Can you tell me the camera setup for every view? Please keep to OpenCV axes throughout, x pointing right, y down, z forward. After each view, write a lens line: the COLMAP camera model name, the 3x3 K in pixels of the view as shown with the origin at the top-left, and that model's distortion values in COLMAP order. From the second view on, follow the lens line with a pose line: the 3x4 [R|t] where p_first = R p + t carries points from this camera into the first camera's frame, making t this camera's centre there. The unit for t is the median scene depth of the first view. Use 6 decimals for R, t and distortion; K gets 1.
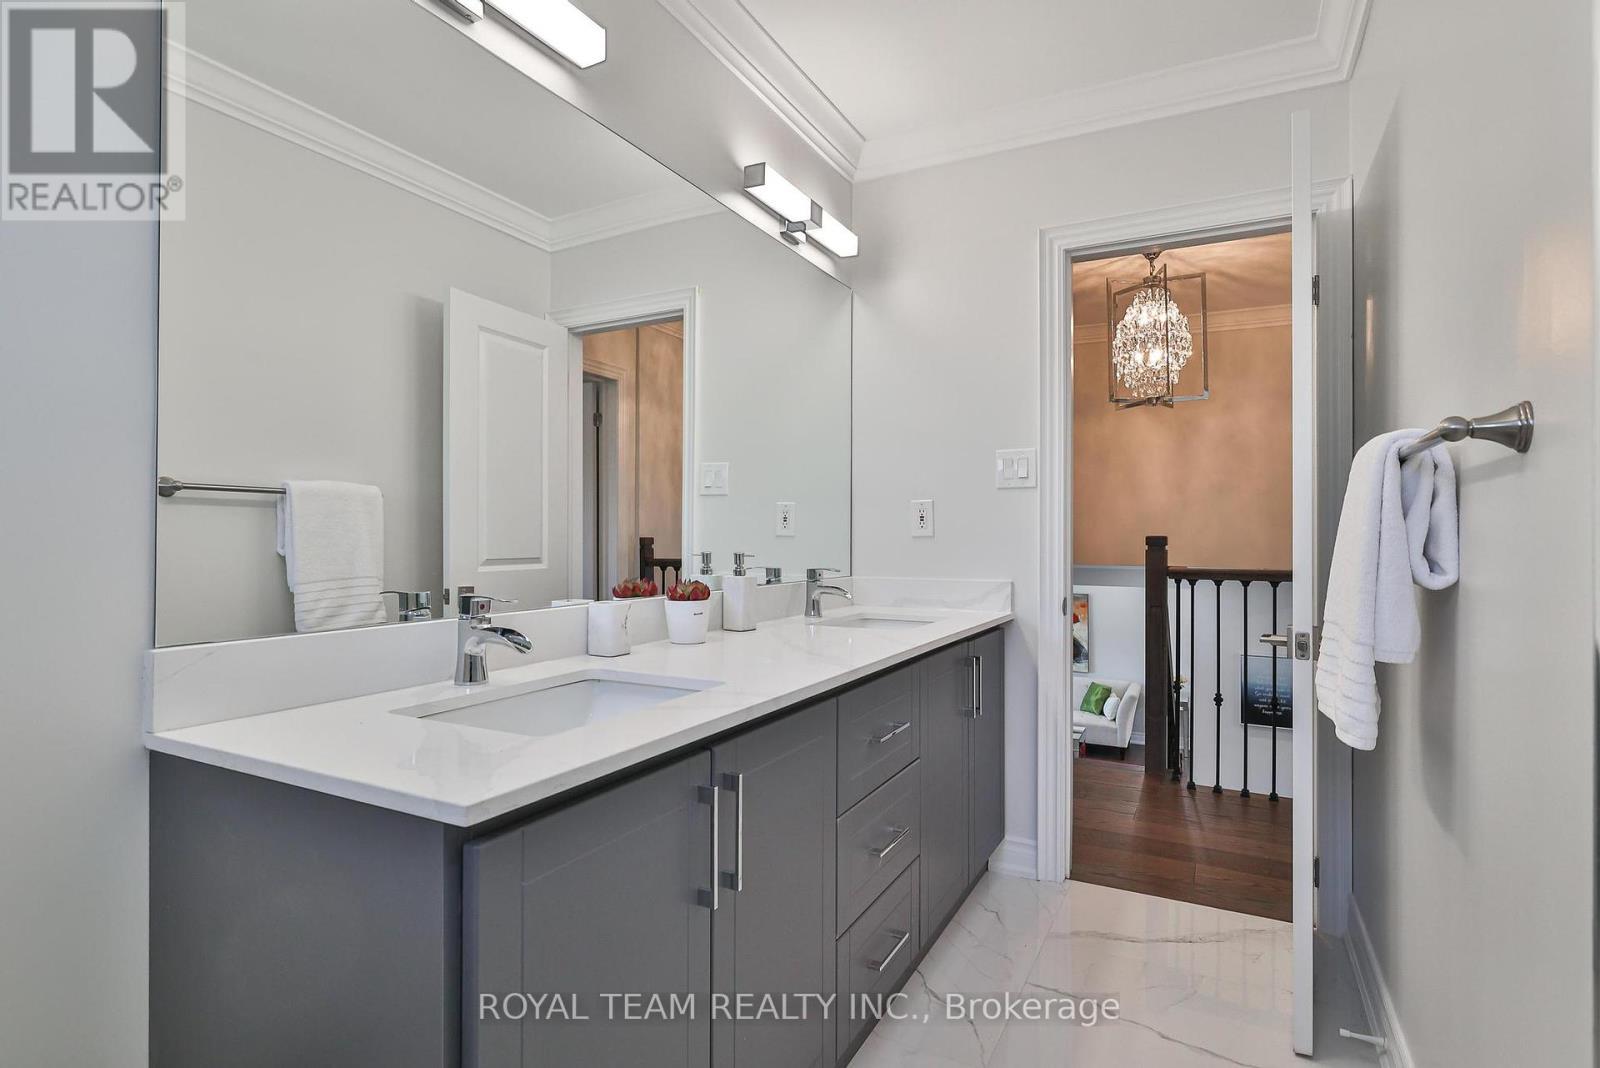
lens RADIAL K [[826.0, 0, 795.4], [0, 826.0, 530.5], [0, 0, 1]] dist [-0.002685, 0.000645]
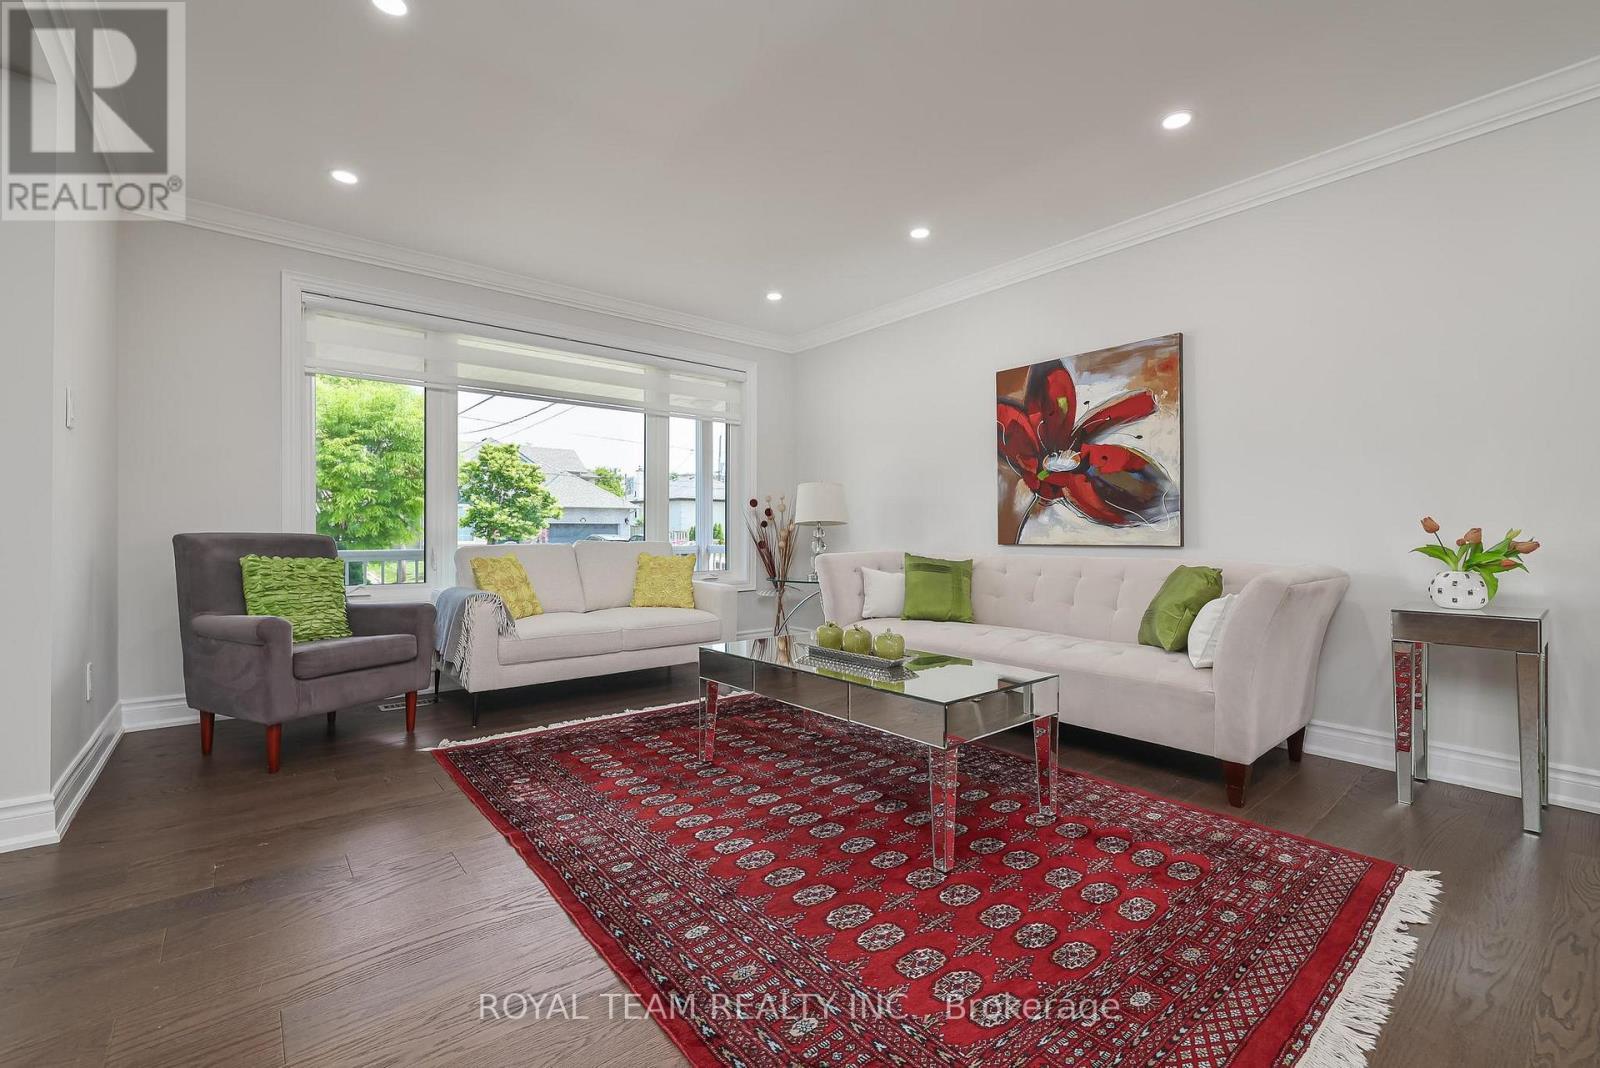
lens RADIAL K [[680.2, 0, 799.8], [0, 680.2, 531.7], [0, 0, 1]] dist [0.000177, 0.001456]
pose [[0.921716, -0.002754, -0.387855, 0.334780], [0.003904, 0.999990, 0.002177, 0.174238], [0.387846, -0.003521, 0.921718, 0.695513]]
